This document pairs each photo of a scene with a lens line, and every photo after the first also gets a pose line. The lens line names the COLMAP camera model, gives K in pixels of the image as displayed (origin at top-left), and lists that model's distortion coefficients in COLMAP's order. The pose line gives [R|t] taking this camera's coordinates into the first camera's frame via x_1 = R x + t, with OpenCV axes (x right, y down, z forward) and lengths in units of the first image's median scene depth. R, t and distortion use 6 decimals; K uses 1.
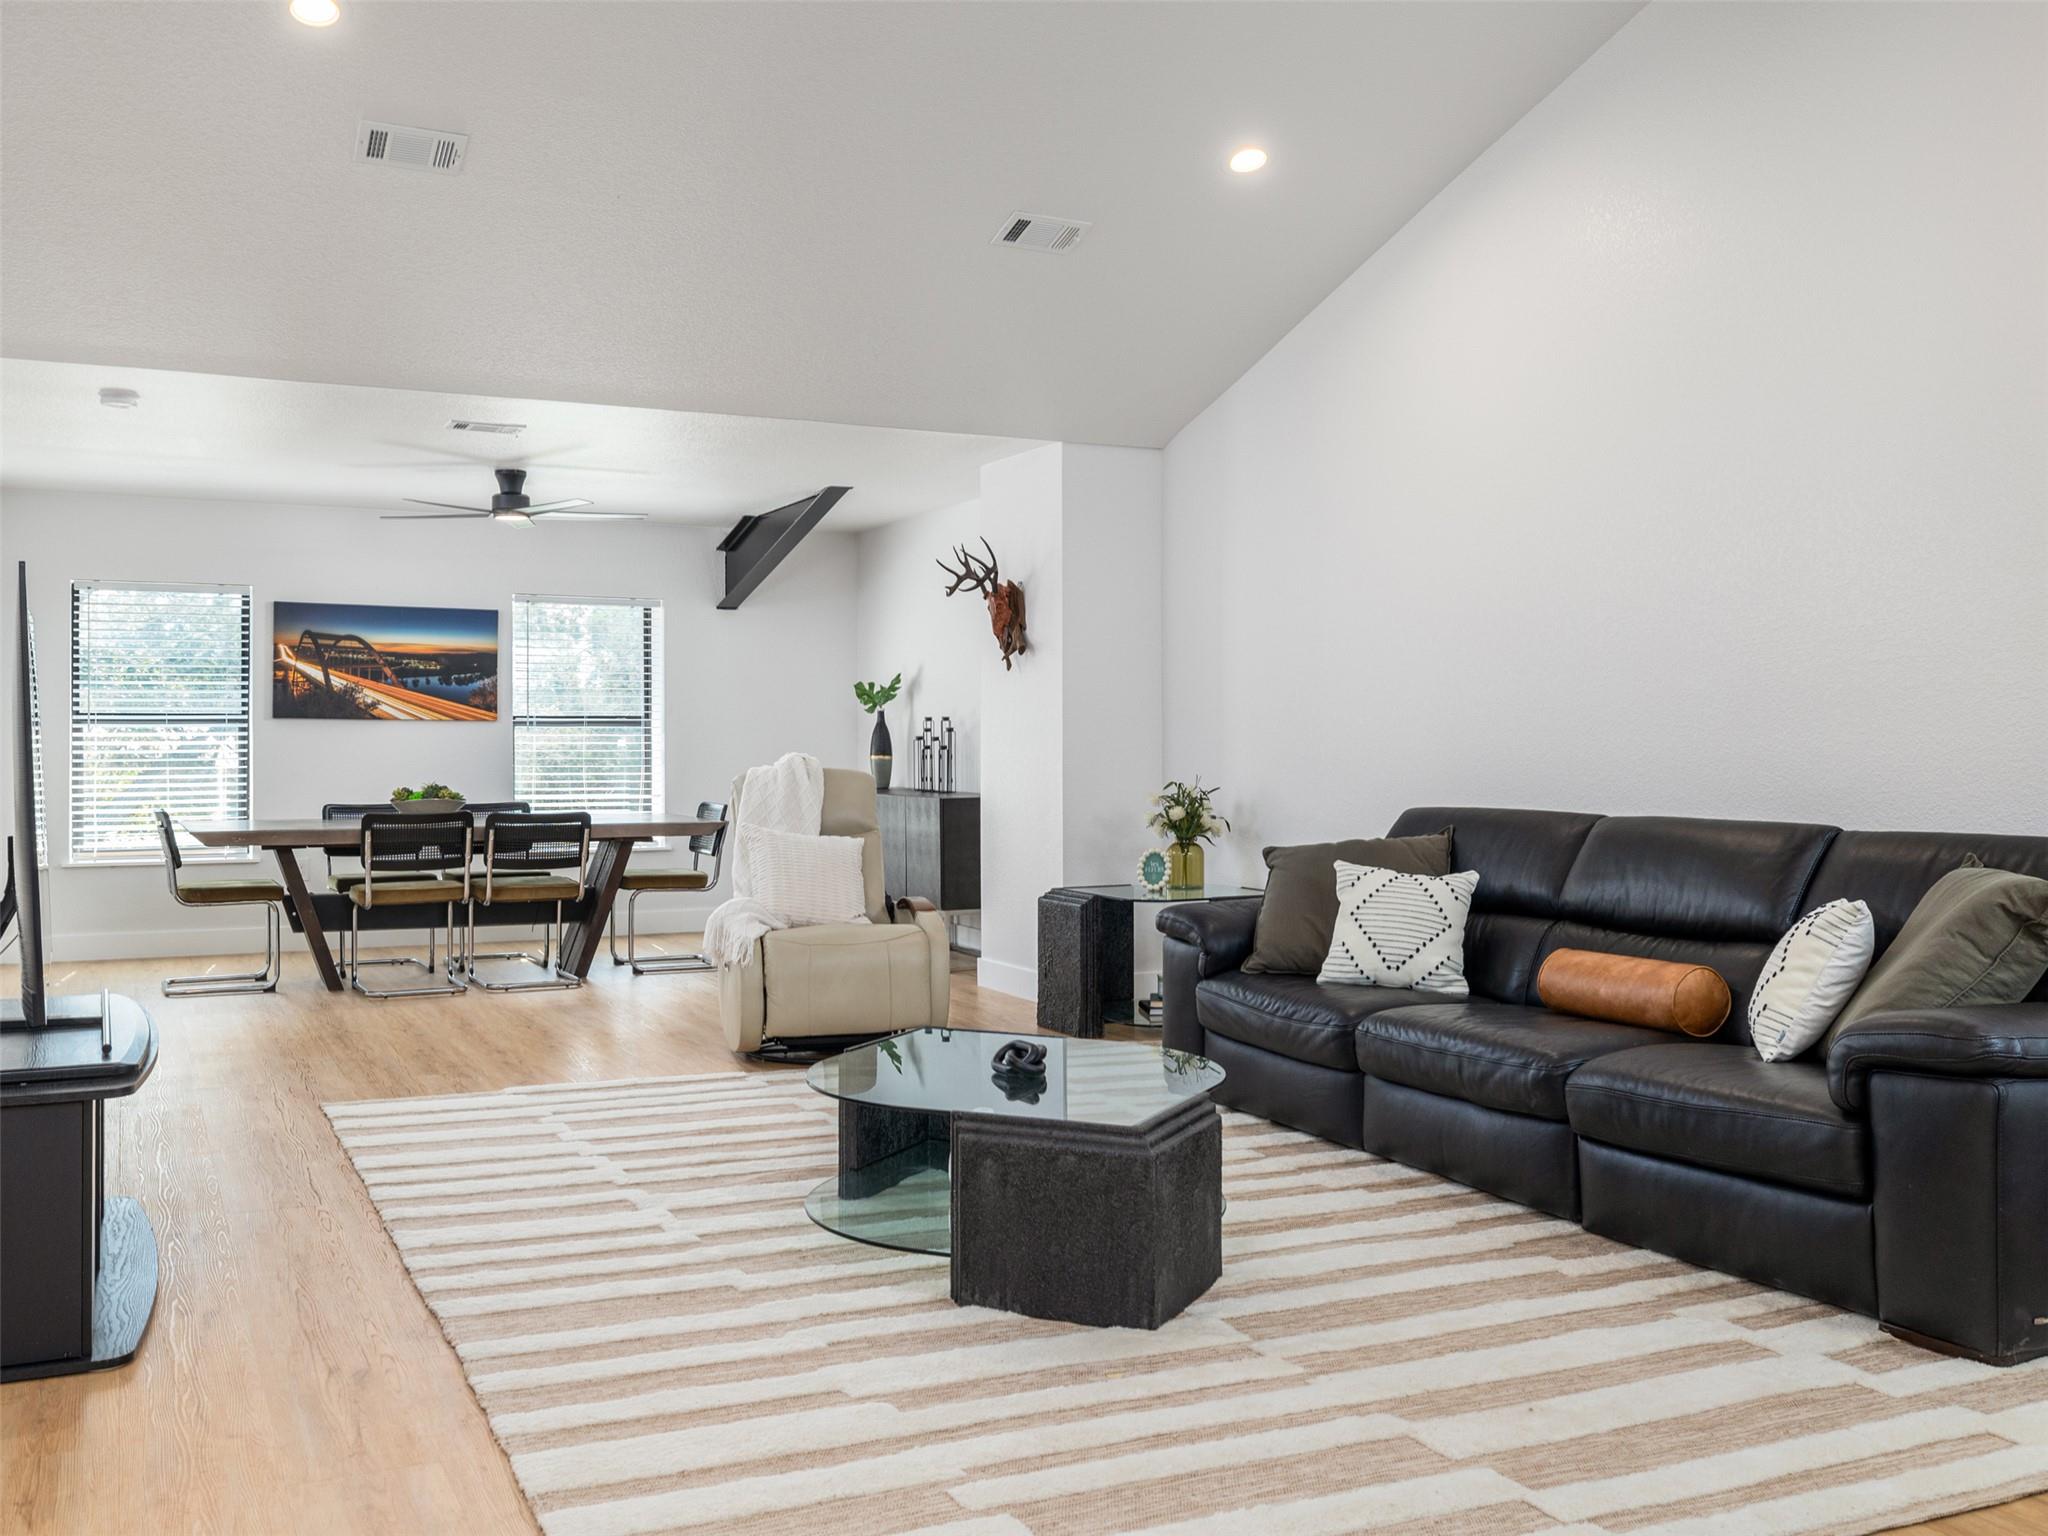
lens RADIAL K [[1790.9, 0, 1025.2], [0, 1790.9, 774.3], [0, 0, 1]] dist [0.021154, 0.003189]
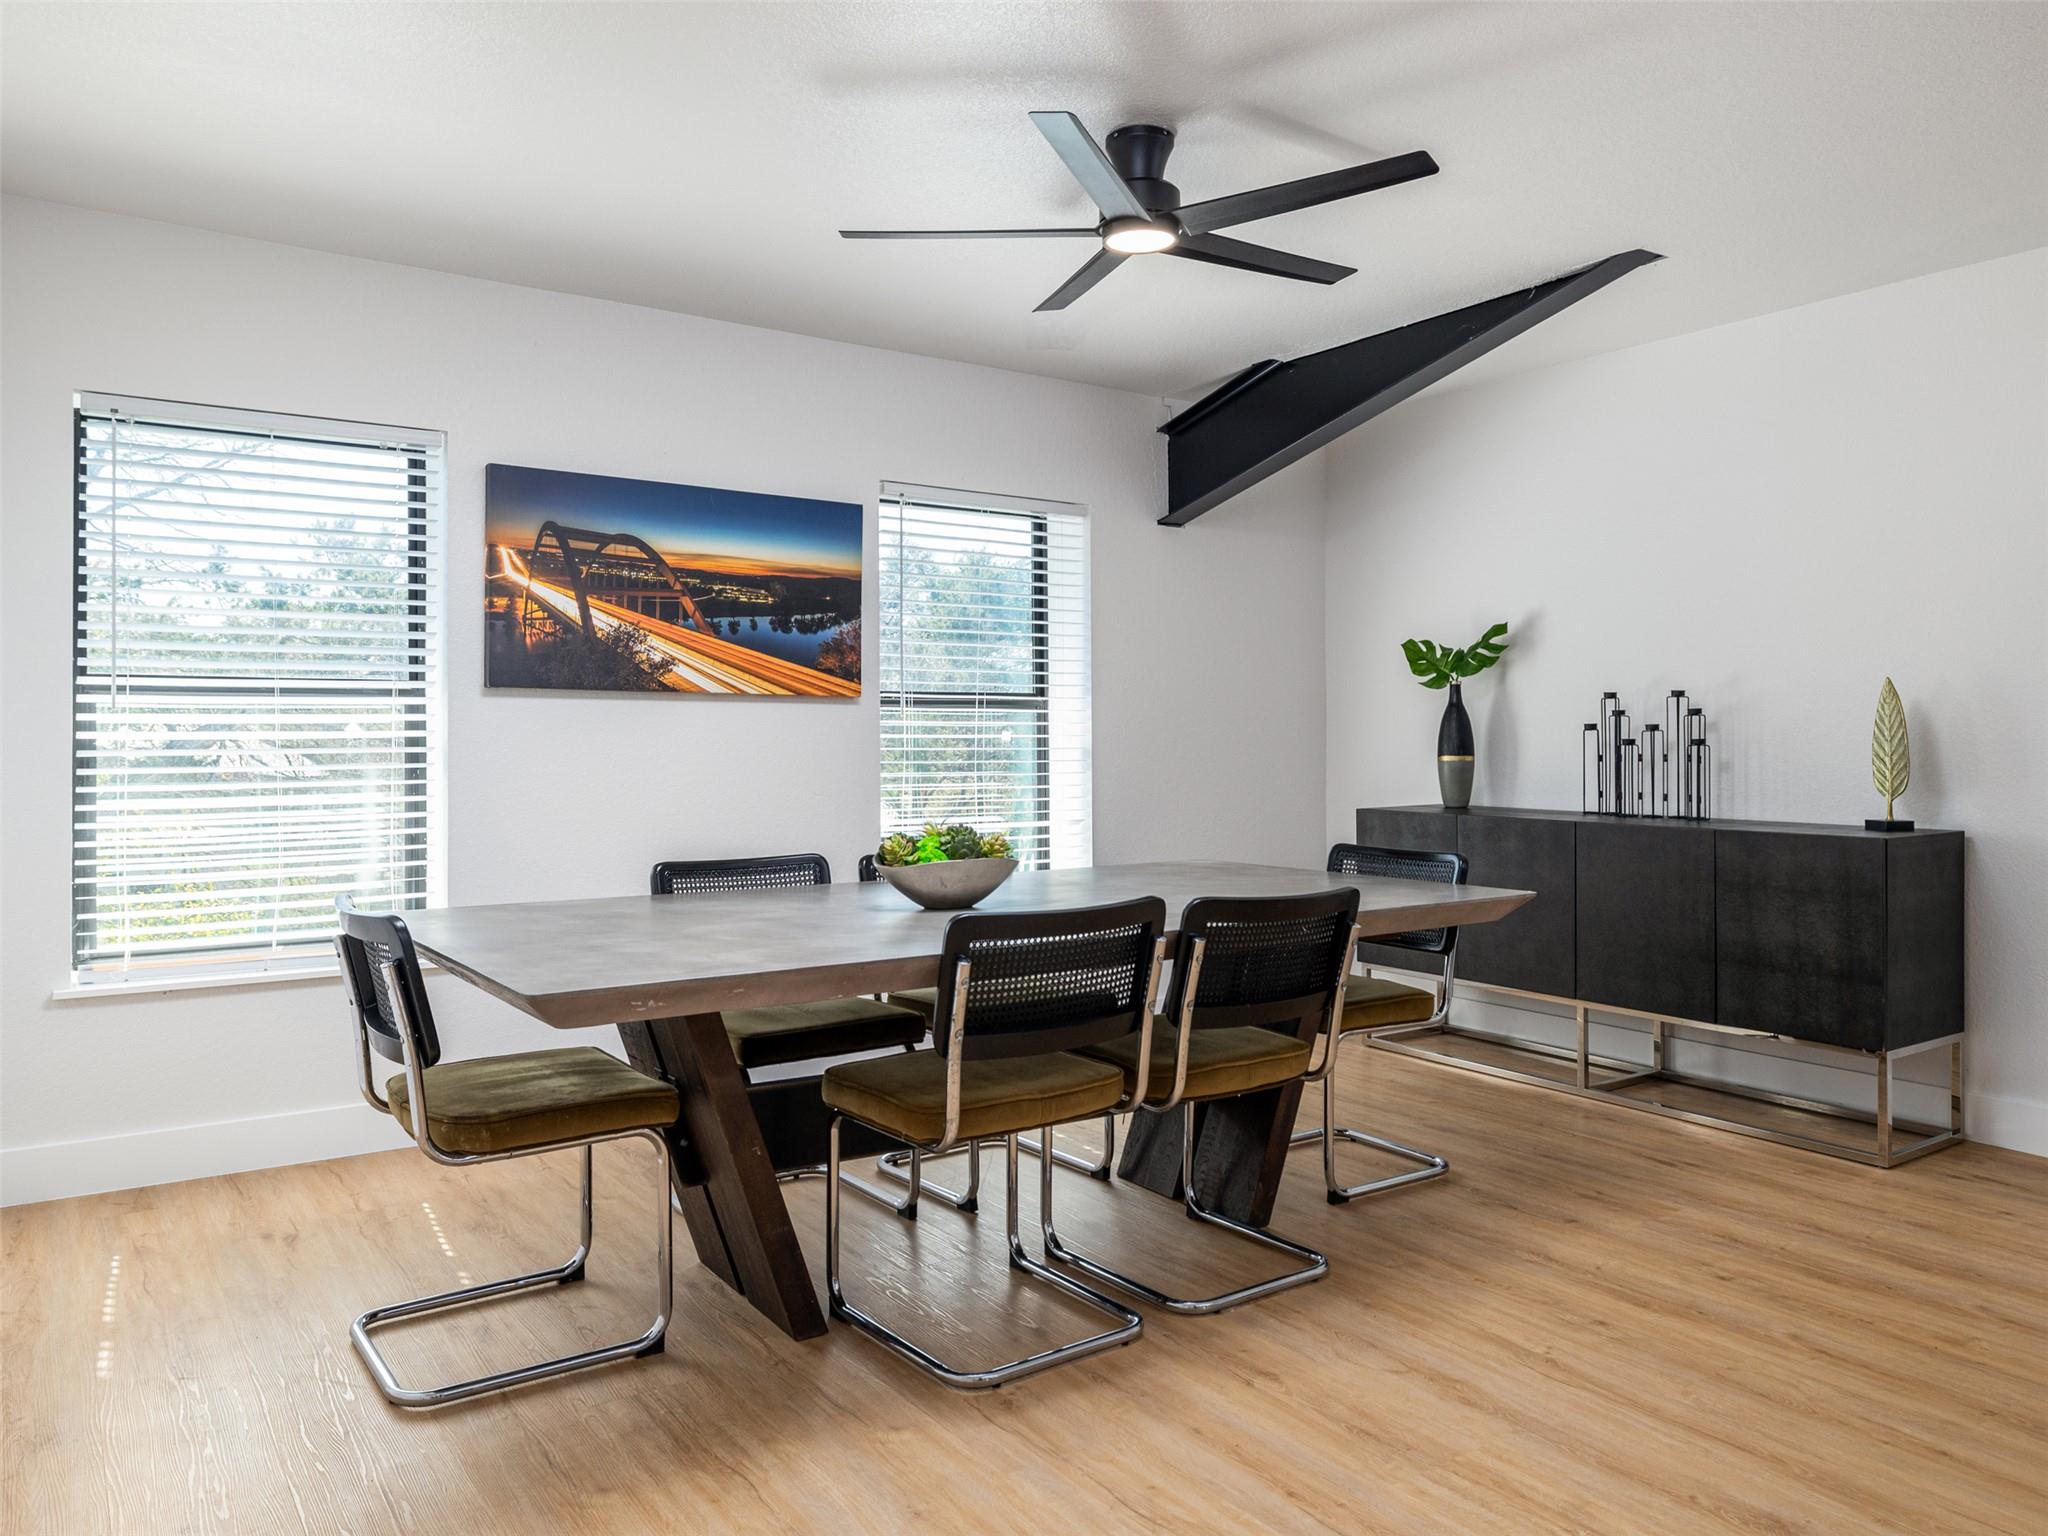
lens RADIAL K [[1369.3, 0, 1022.0], [0, 1369.3, 752.4], [0, 0, 1]] dist [-0.004159, 0.001357]
pose [[0.985249, -0.001263, 0.171121, -0.326637], [0.002215, 0.999983, -0.005376, -0.009729], [-0.171111, 0.005676, 0.985235, 0.571386]]
